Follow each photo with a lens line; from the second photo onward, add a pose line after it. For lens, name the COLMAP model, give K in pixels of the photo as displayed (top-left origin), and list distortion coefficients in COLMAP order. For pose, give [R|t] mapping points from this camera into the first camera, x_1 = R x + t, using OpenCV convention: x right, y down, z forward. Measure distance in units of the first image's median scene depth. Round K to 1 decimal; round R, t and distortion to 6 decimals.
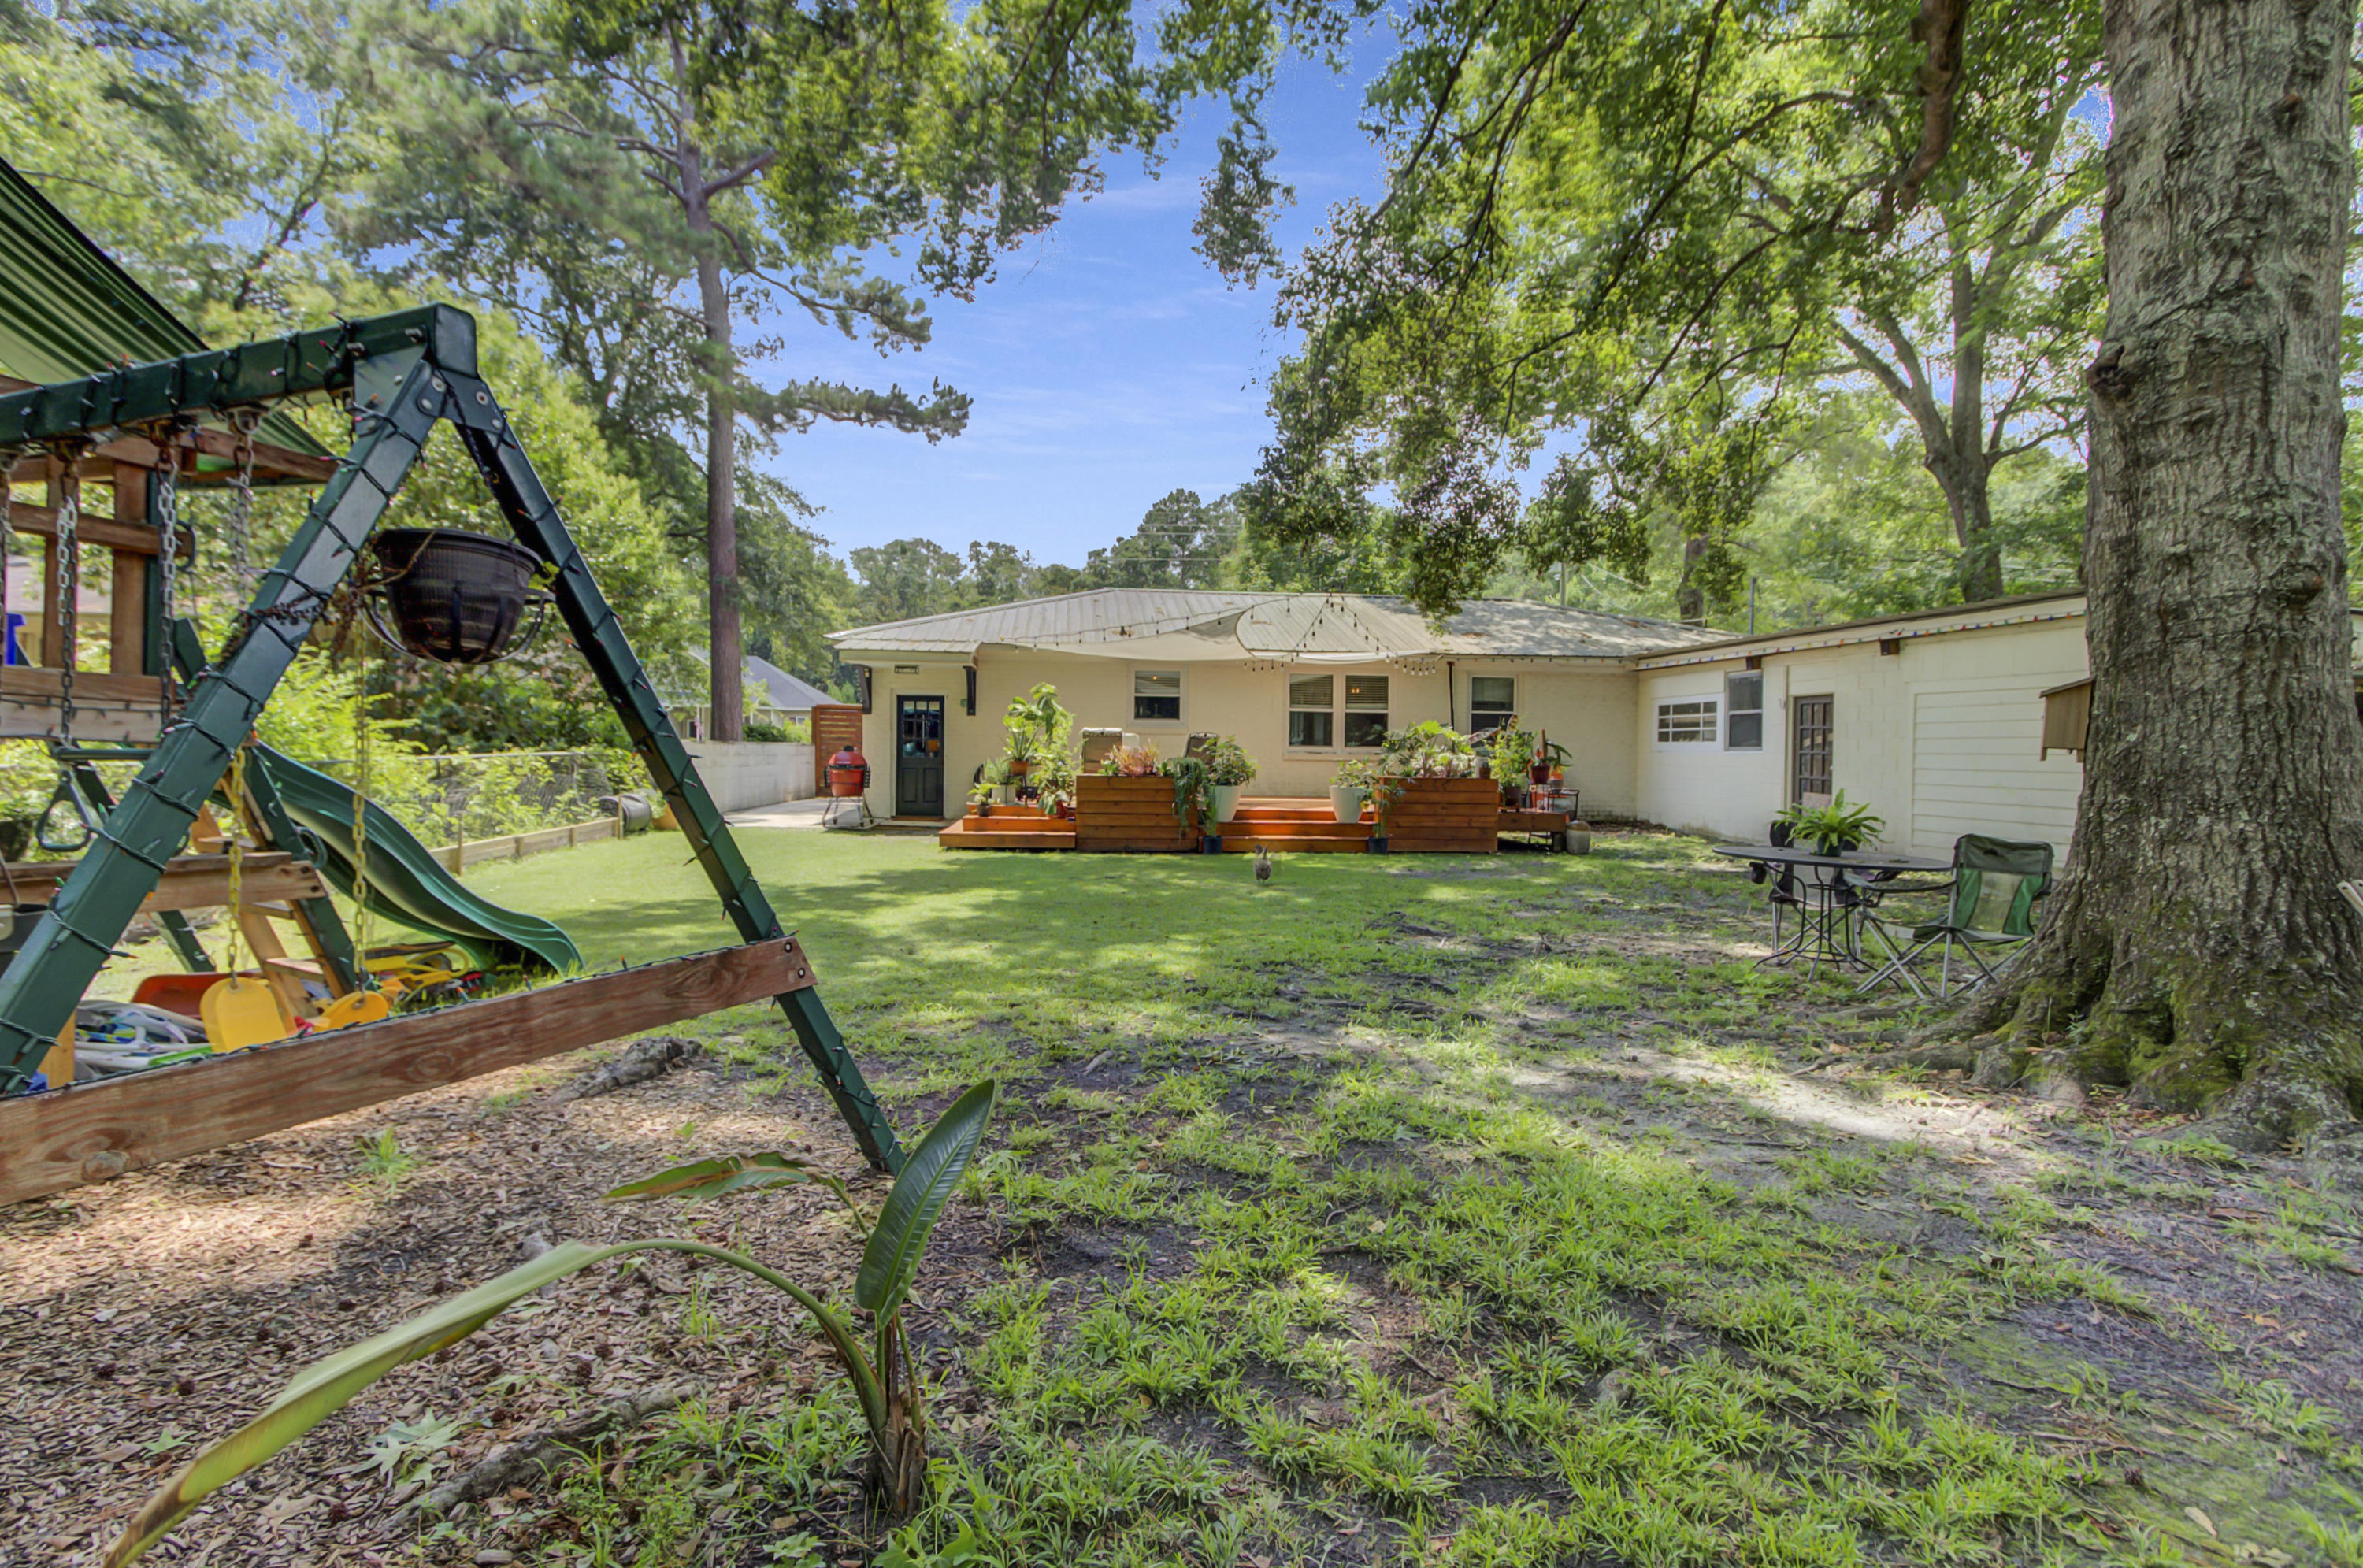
lens RADIAL K [[1110.6, 0, 1171.5], [0, 1110.6, 748.9], [0, 0, 1]] dist [0.017870, 0.000932]
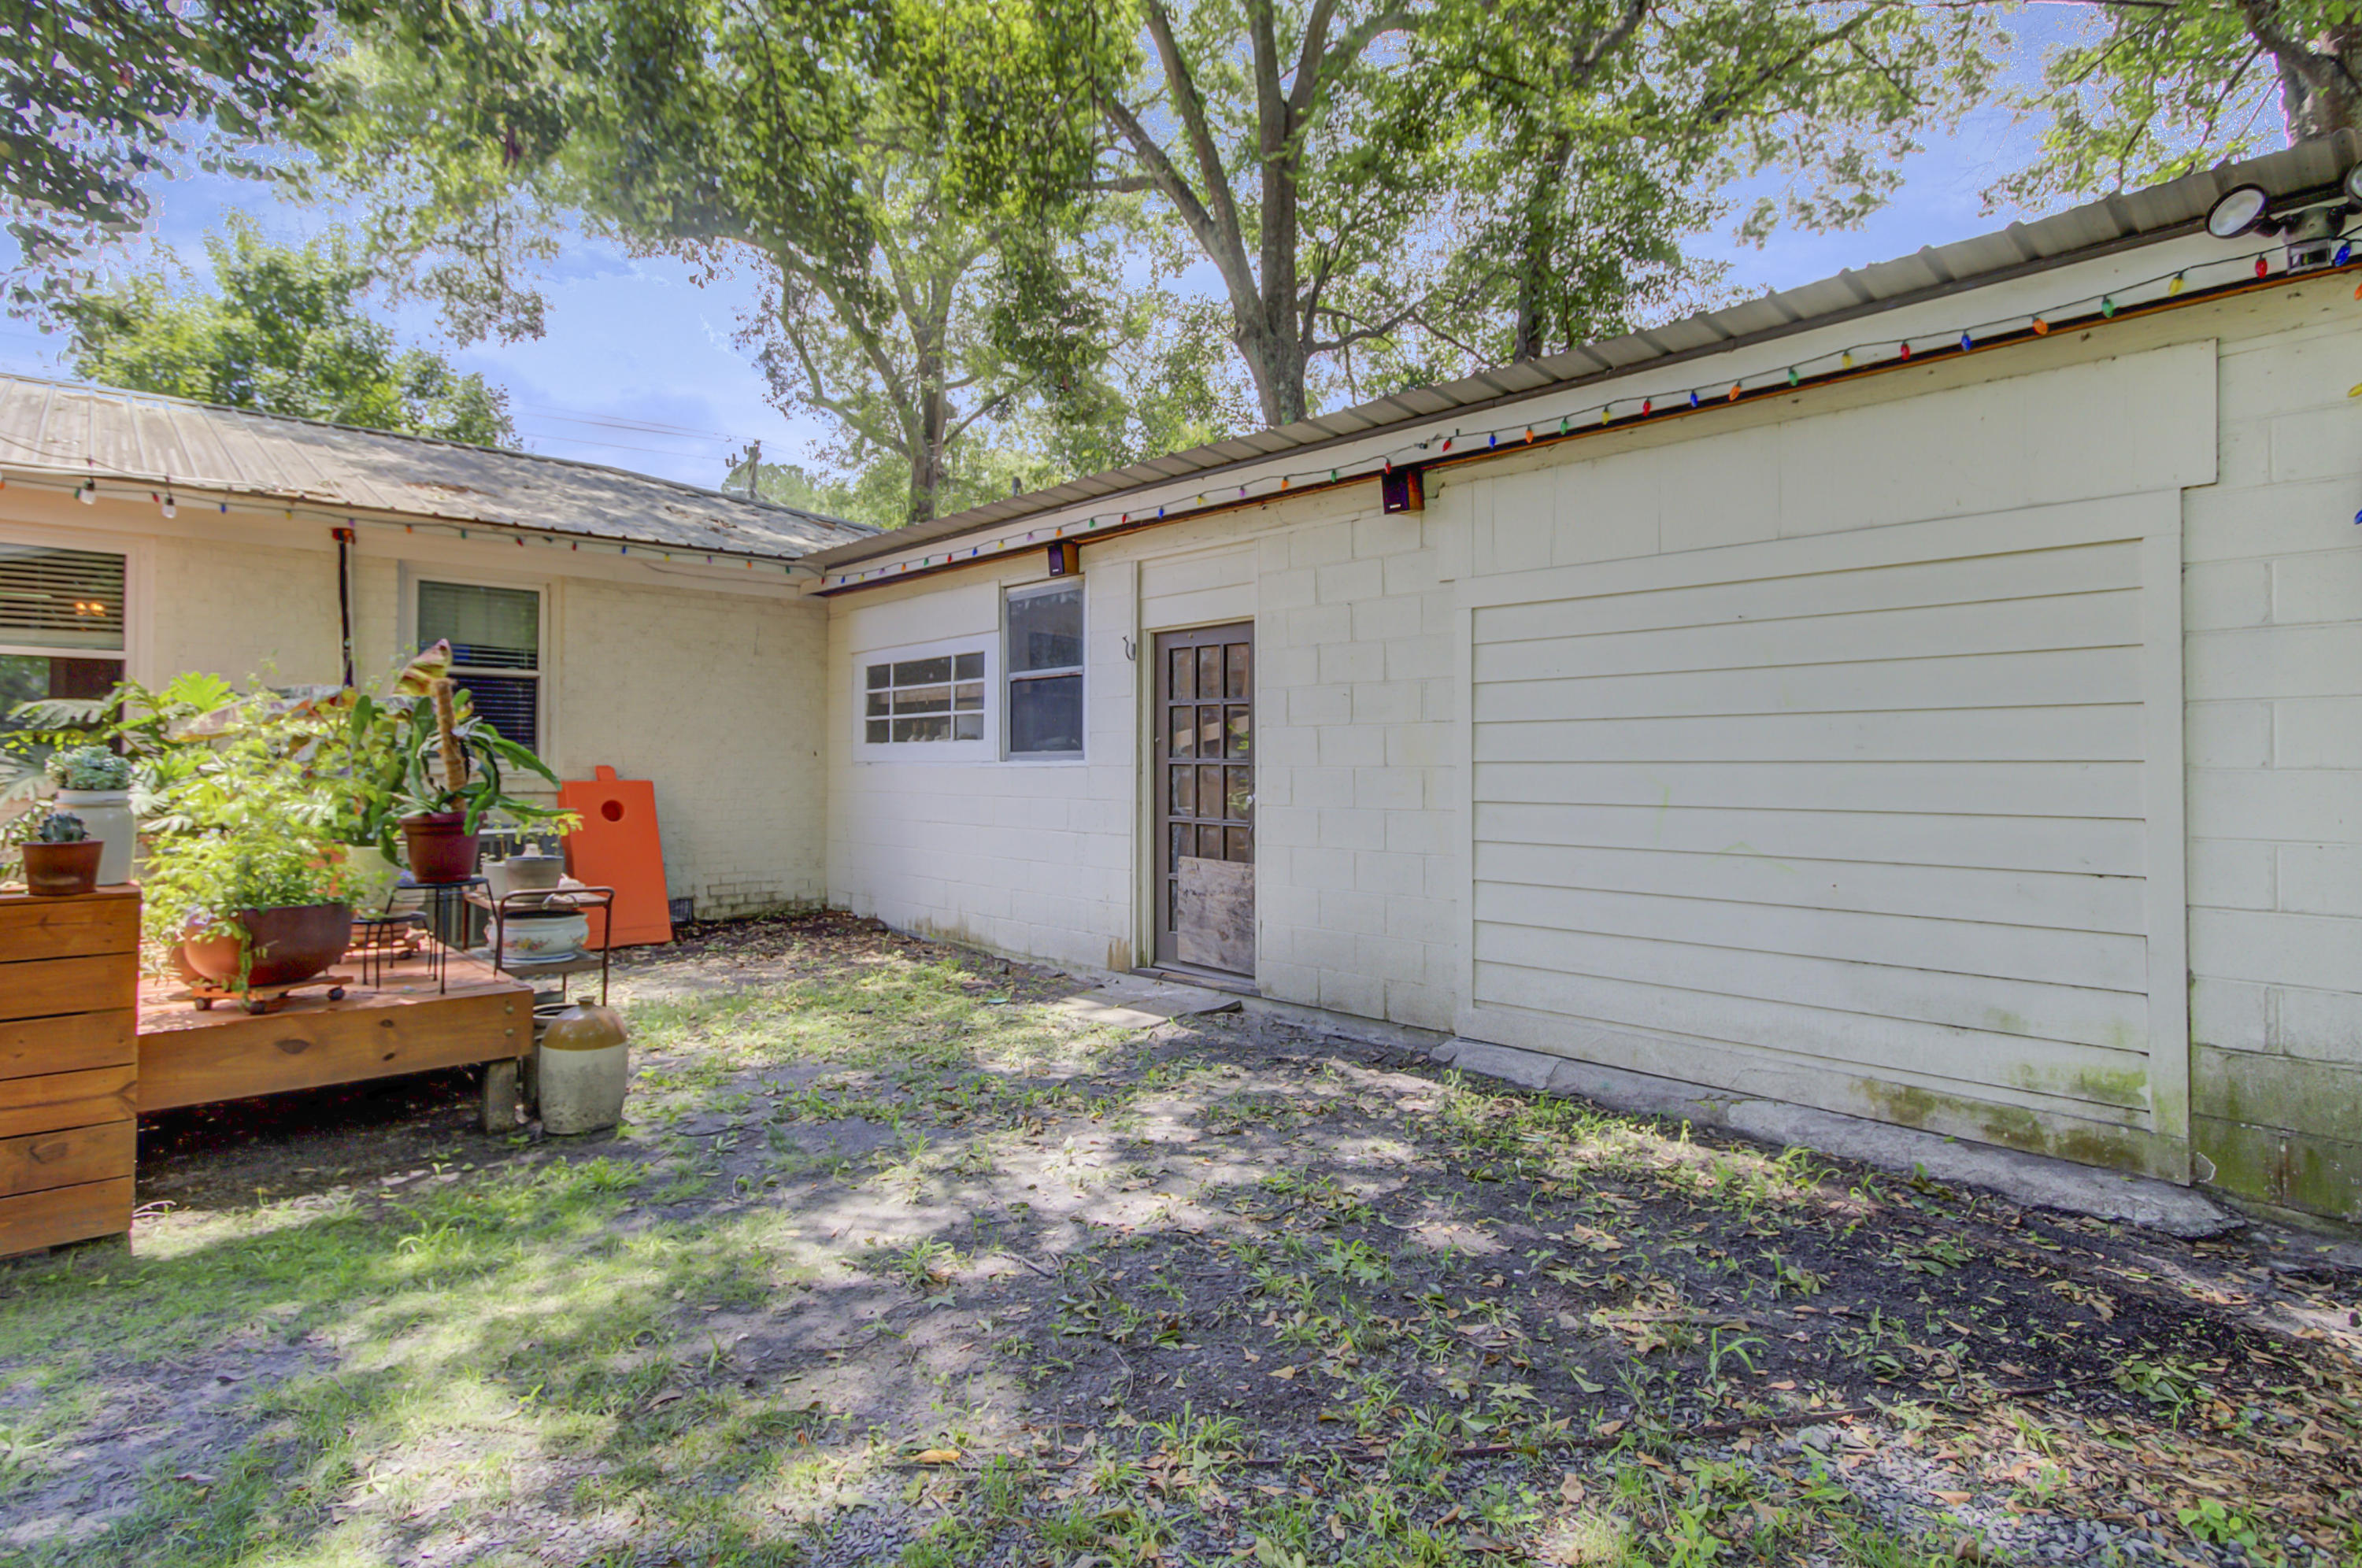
lens RADIAL K [[1169.1, 0, 1170.0], [0, 1169.1, 752.7], [0, 0, 1]] dist [0.000208, 0.000043]
pose [[0.796737, -0.004715, 0.604308, 0.260731], [0.008745, 0.999955, -0.003728, 0.001074], [-0.604264, 0.008255, 0.796742, 0.574480]]
